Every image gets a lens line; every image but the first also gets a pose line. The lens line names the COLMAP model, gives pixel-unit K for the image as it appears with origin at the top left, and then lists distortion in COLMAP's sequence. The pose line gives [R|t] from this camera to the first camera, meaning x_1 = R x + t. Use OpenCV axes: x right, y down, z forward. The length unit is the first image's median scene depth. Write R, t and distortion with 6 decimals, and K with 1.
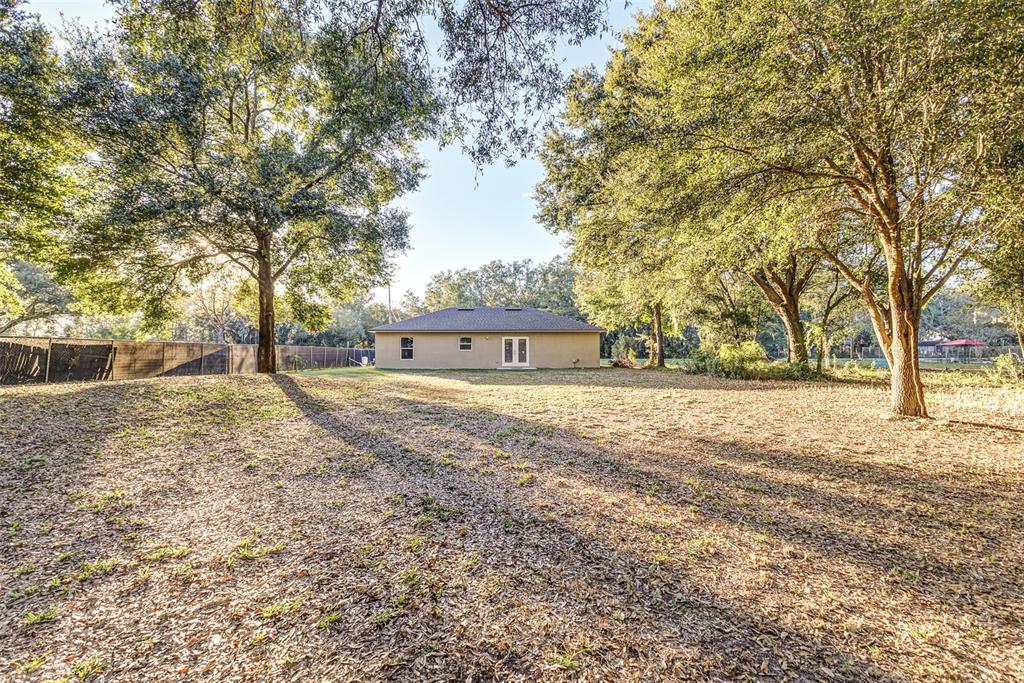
lens RADIAL K [[454.7, 0, 512.6], [0, 454.7, 343.2], [0, 0, 1]] dist [0.013287, 0.000126]
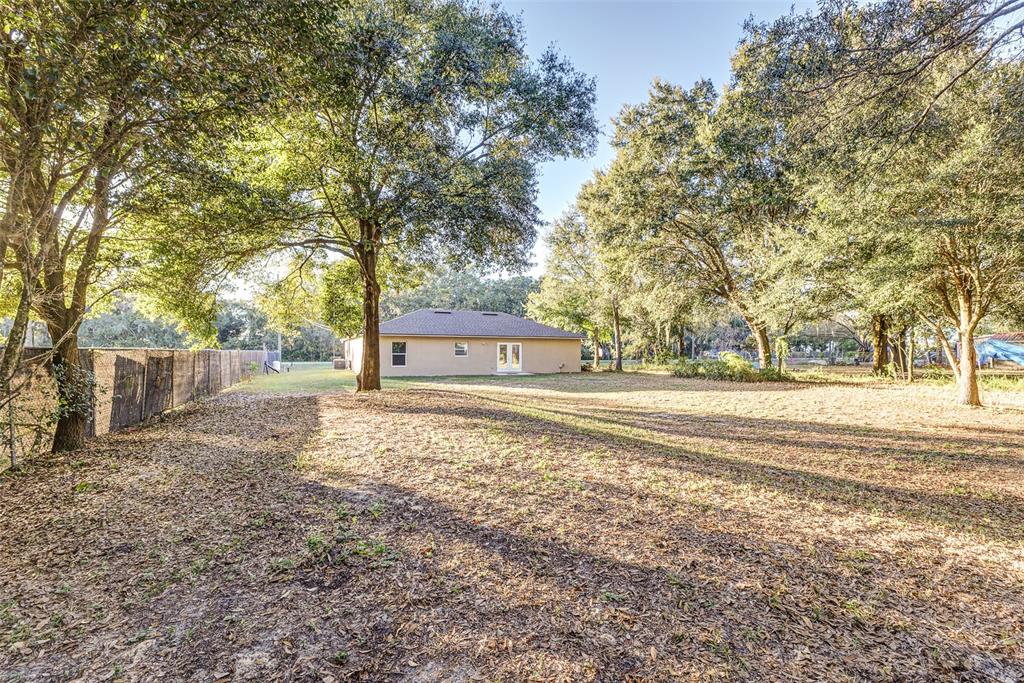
lens RADIAL K [[454.7, 0, 512.8], [0, 454.7, 342.5], [0, 0, 1]] dist [0.013287, 0.000126]
pose [[0.892356, 0.012568, 0.451158, -0.445087], [-0.013493, 0.999908, -0.001167, -0.013212], [-0.451131, -0.005046, 0.892443, 0.091900]]
